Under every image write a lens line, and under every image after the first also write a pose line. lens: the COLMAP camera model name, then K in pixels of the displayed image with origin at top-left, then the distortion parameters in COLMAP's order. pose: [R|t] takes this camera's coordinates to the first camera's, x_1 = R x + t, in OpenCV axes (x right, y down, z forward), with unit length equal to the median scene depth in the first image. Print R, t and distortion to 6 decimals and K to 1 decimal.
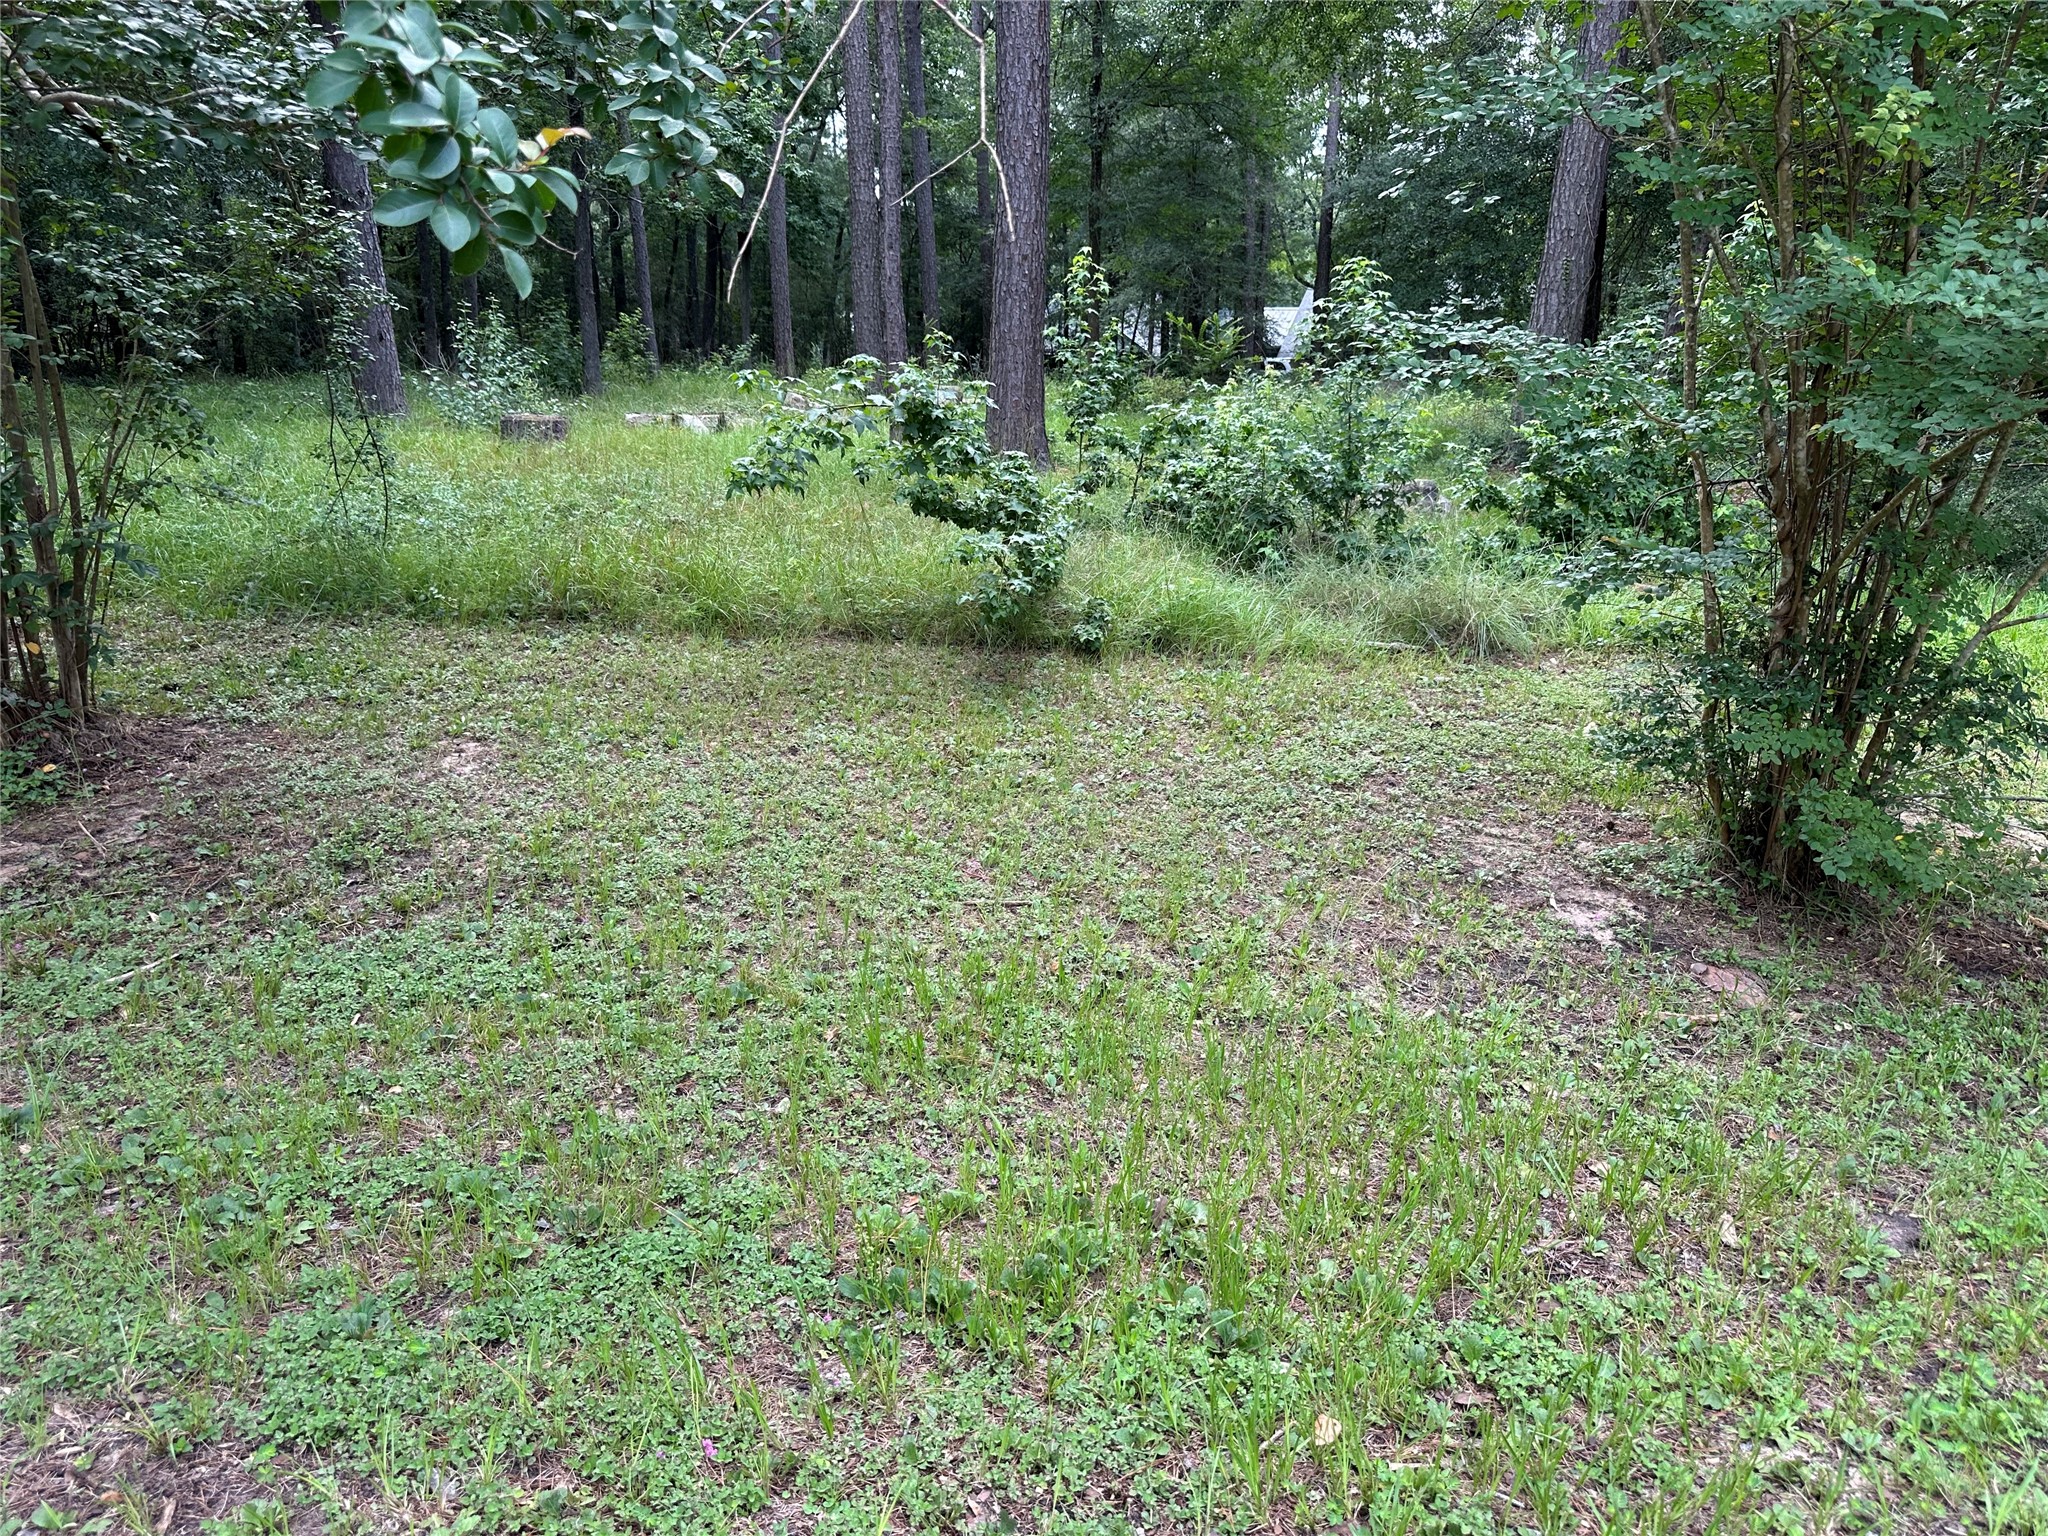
lens RADIAL K [[1456.5, 0, 1012.5], [0, 1456.5, 777.9], [0, 0, 1]] dist [0.118485, -0.165968]
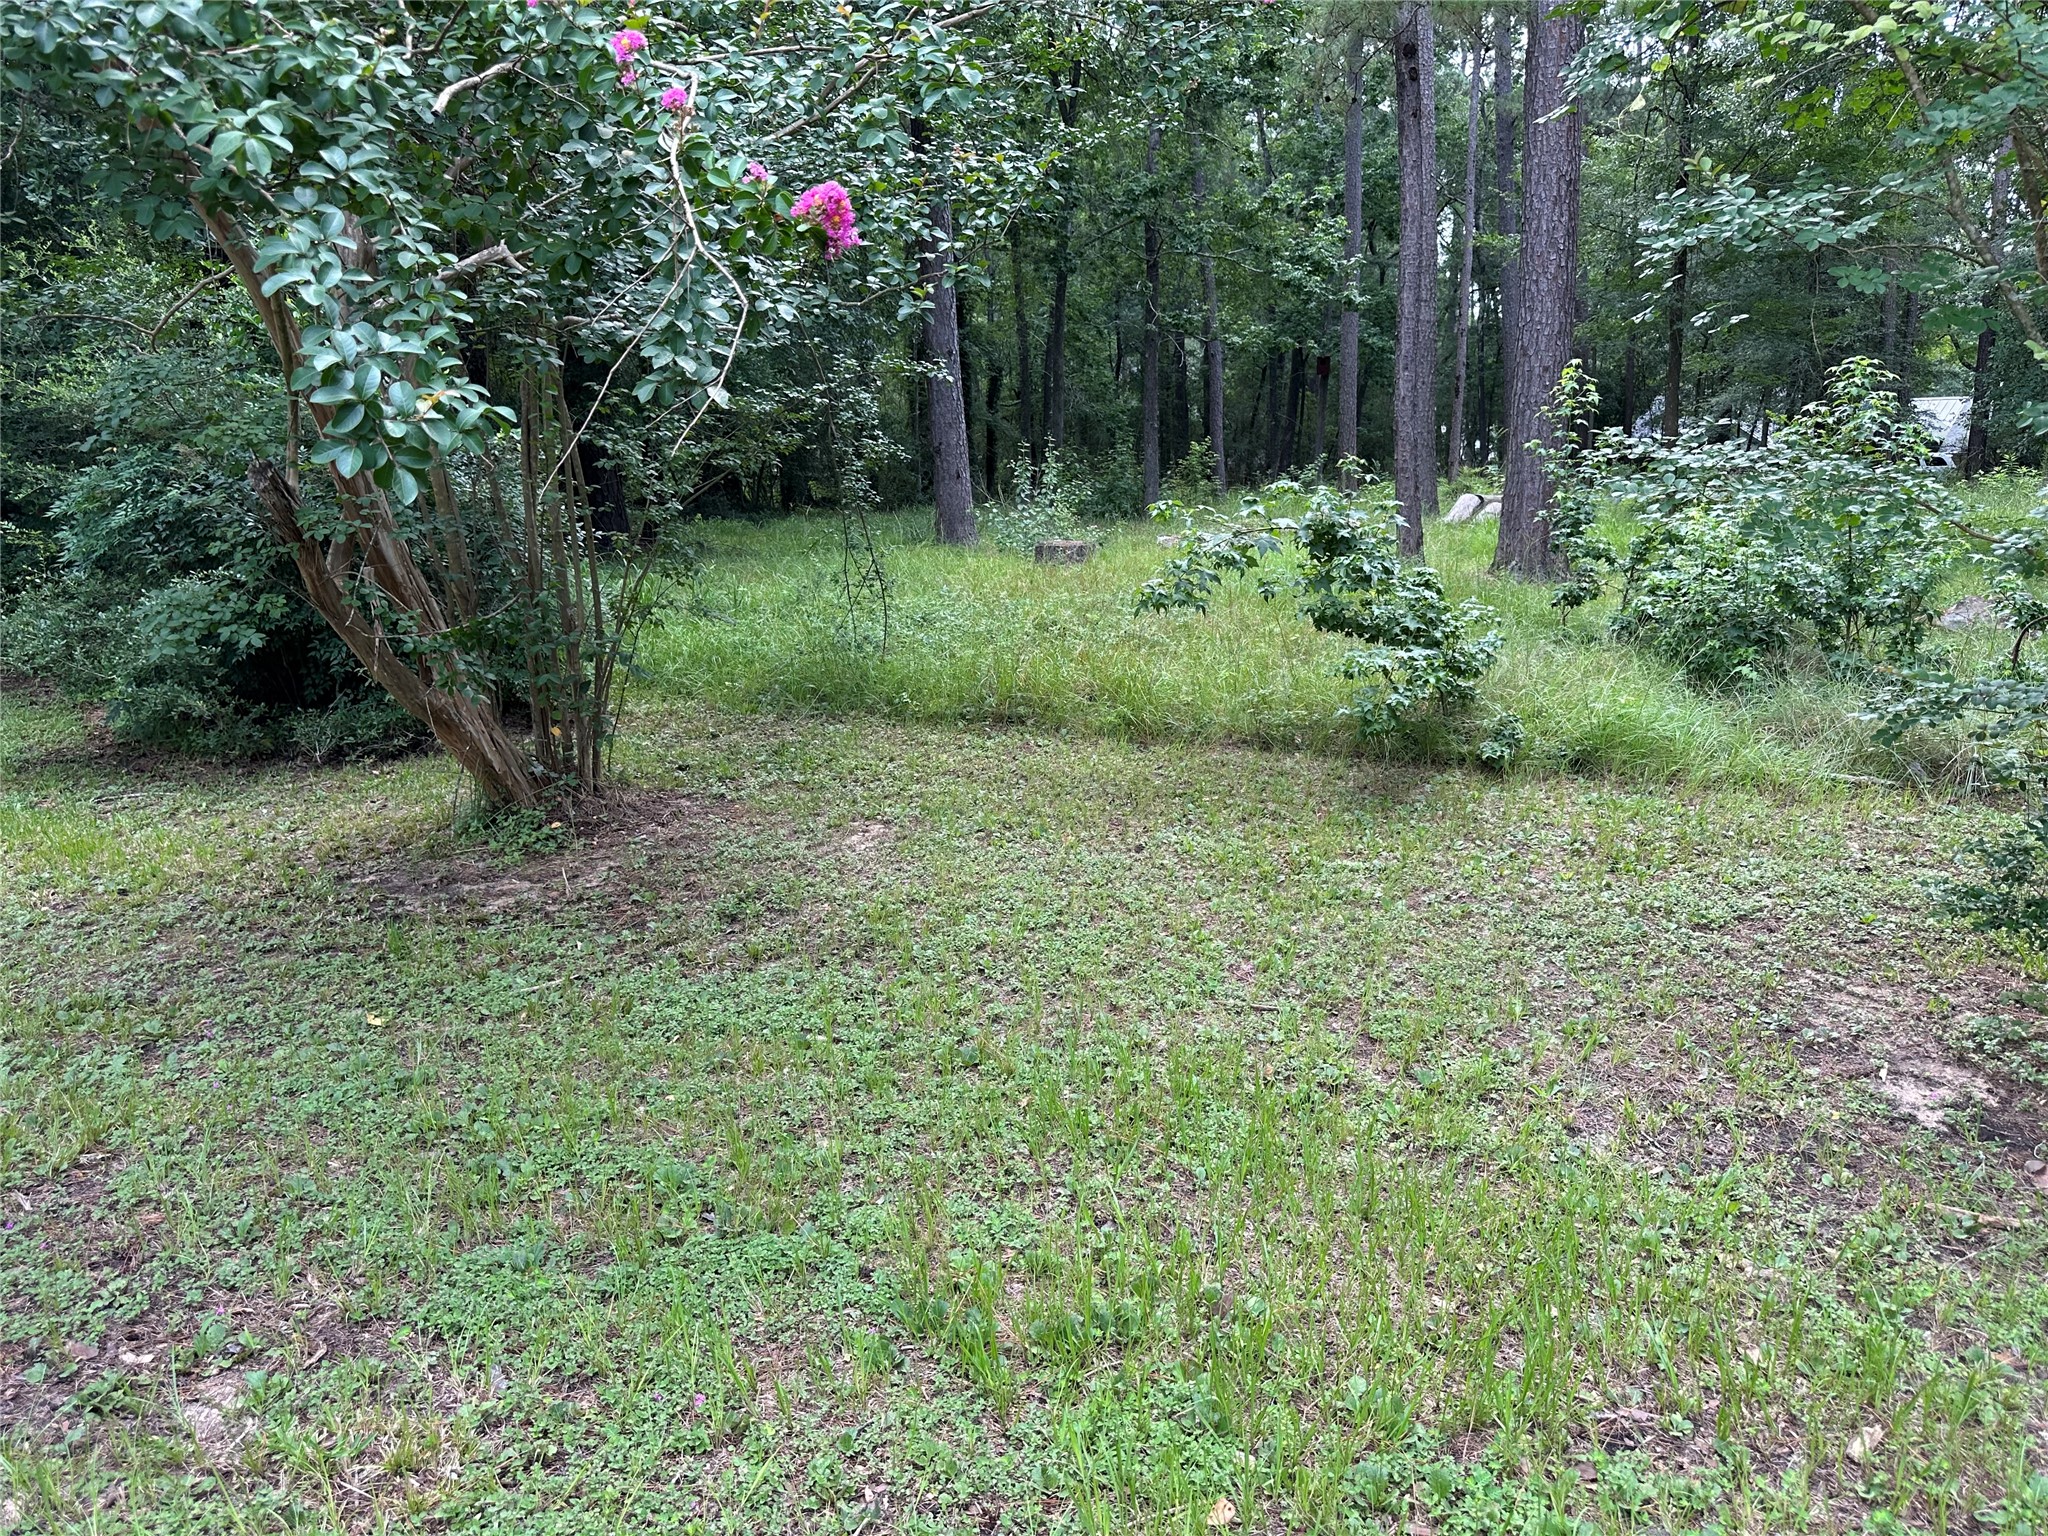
lens RADIAL K [[1459.3, 0, 1021.5], [0, 1459.3, 754.8], [0, 0, 1]] dist [0.106558, -0.128881]
pose [[0.925115, 0.038978, -0.377681, 0.156296], [-0.072460, 0.994559, -0.074846, -0.000796], [0.372709, 0.096607, 0.922906, -0.024149]]
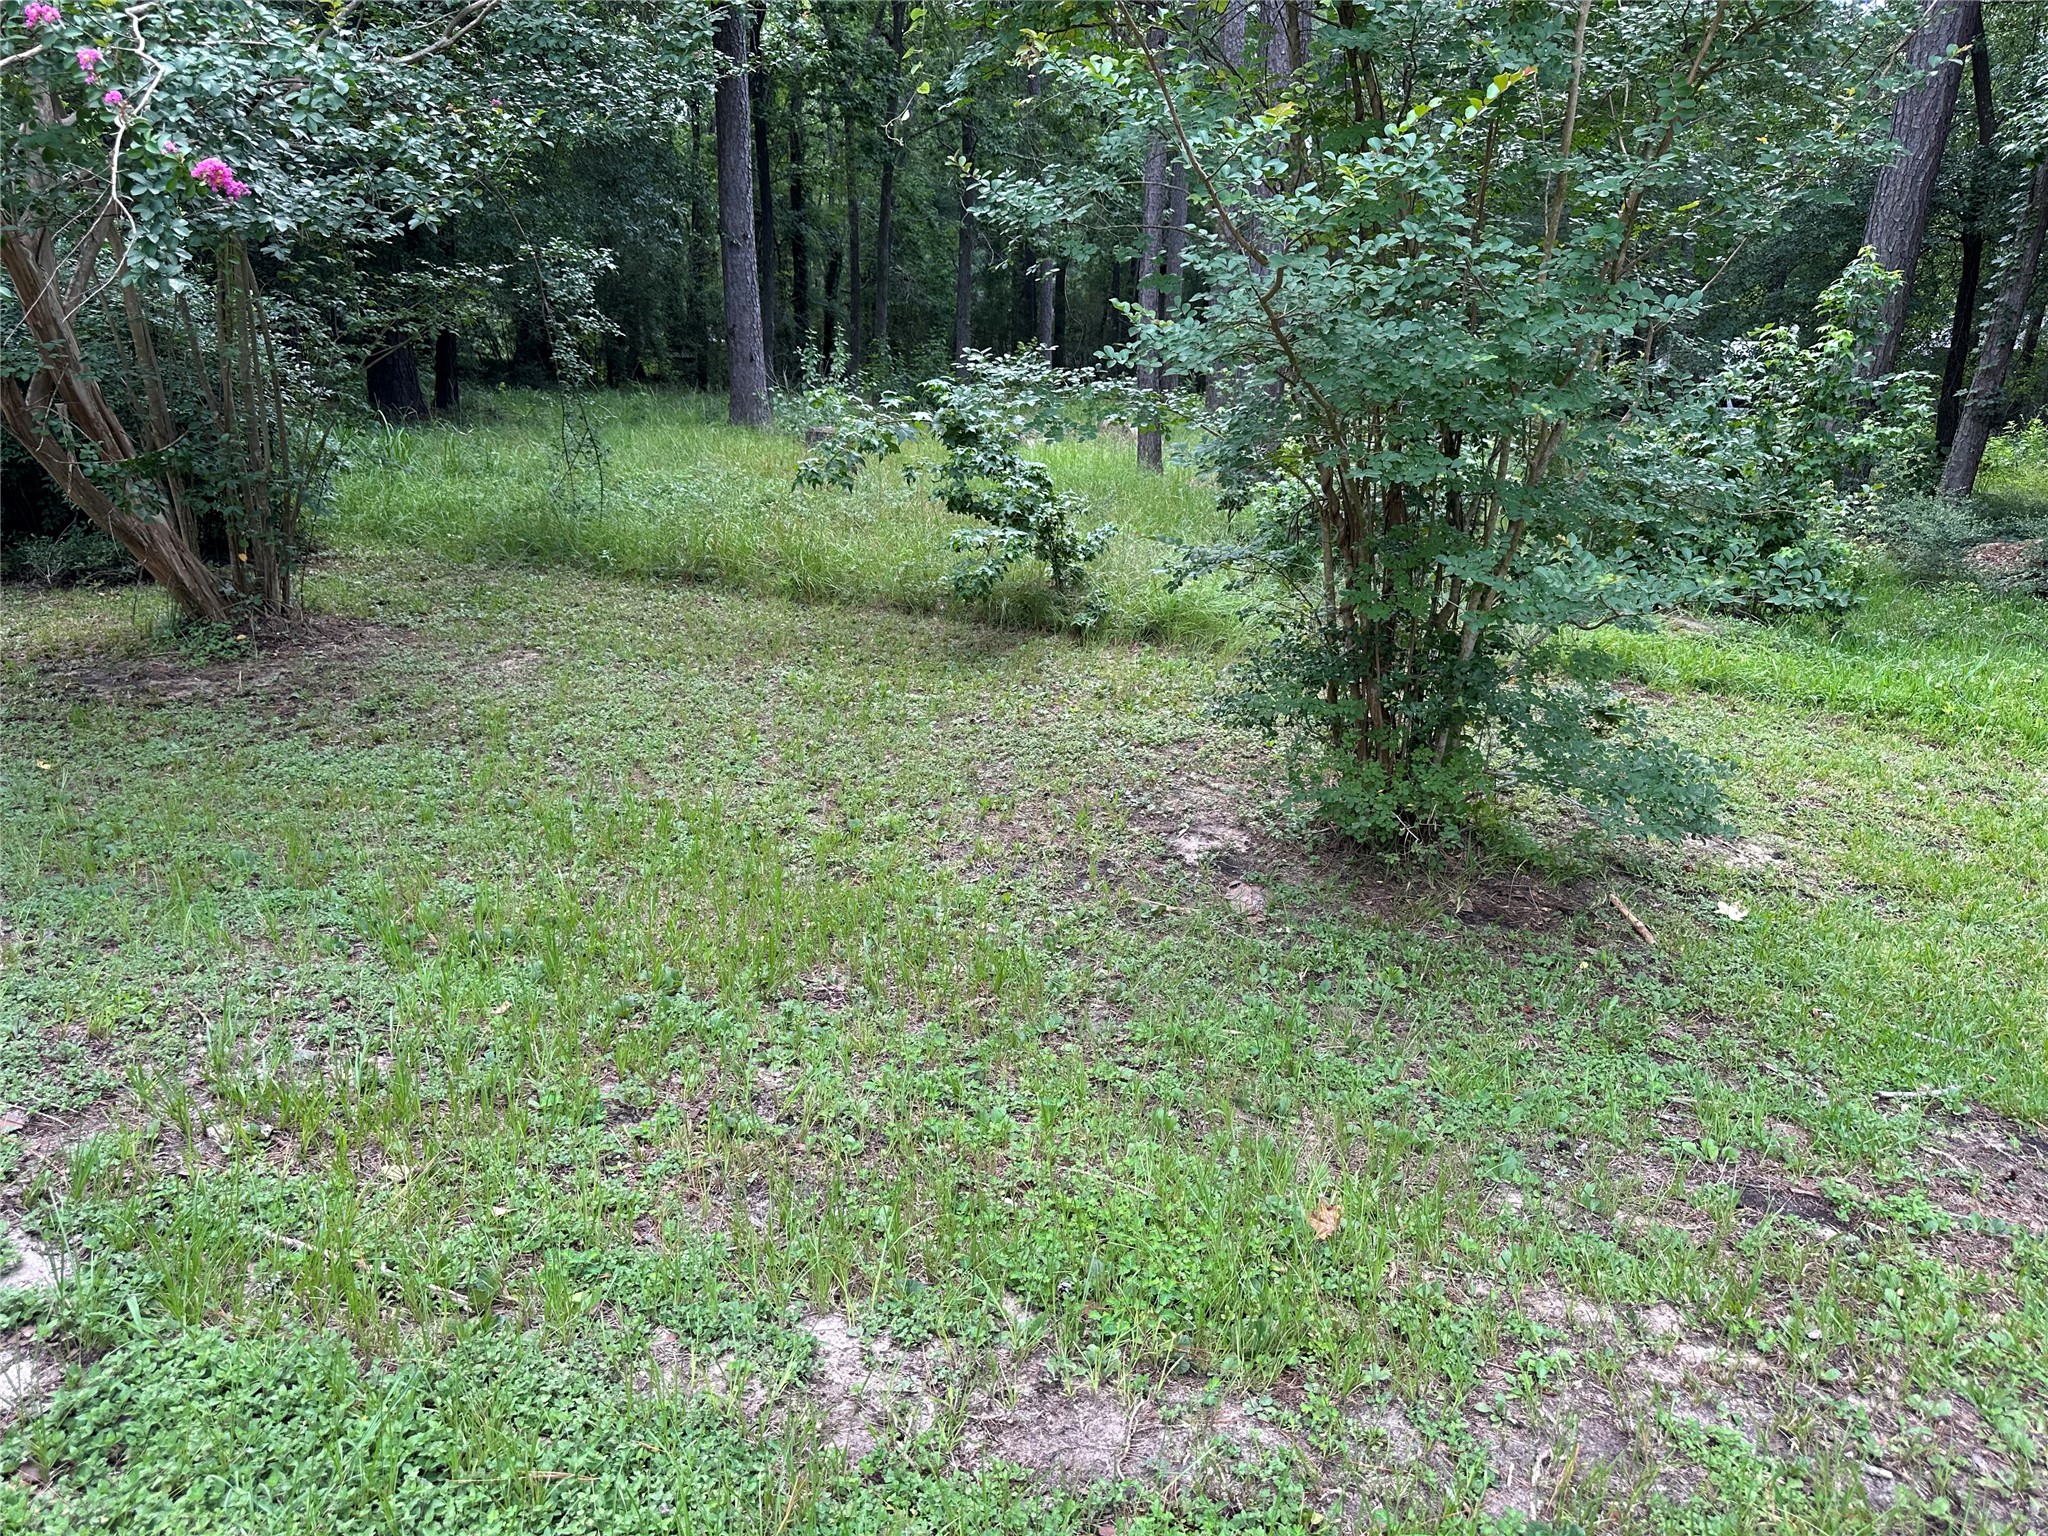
lens RADIAL K [[1456.5, 0, 1012.5], [0, 1456.5, 777.9], [0, 0, 1]] dist [0.118485, -0.165968]
pose [[0.951825, 0.102698, -0.288933, 0.415131], [-0.107307, 0.994226, -0.000116, 0.039104], [0.287253, 0.031115, 0.957349, -0.158682]]
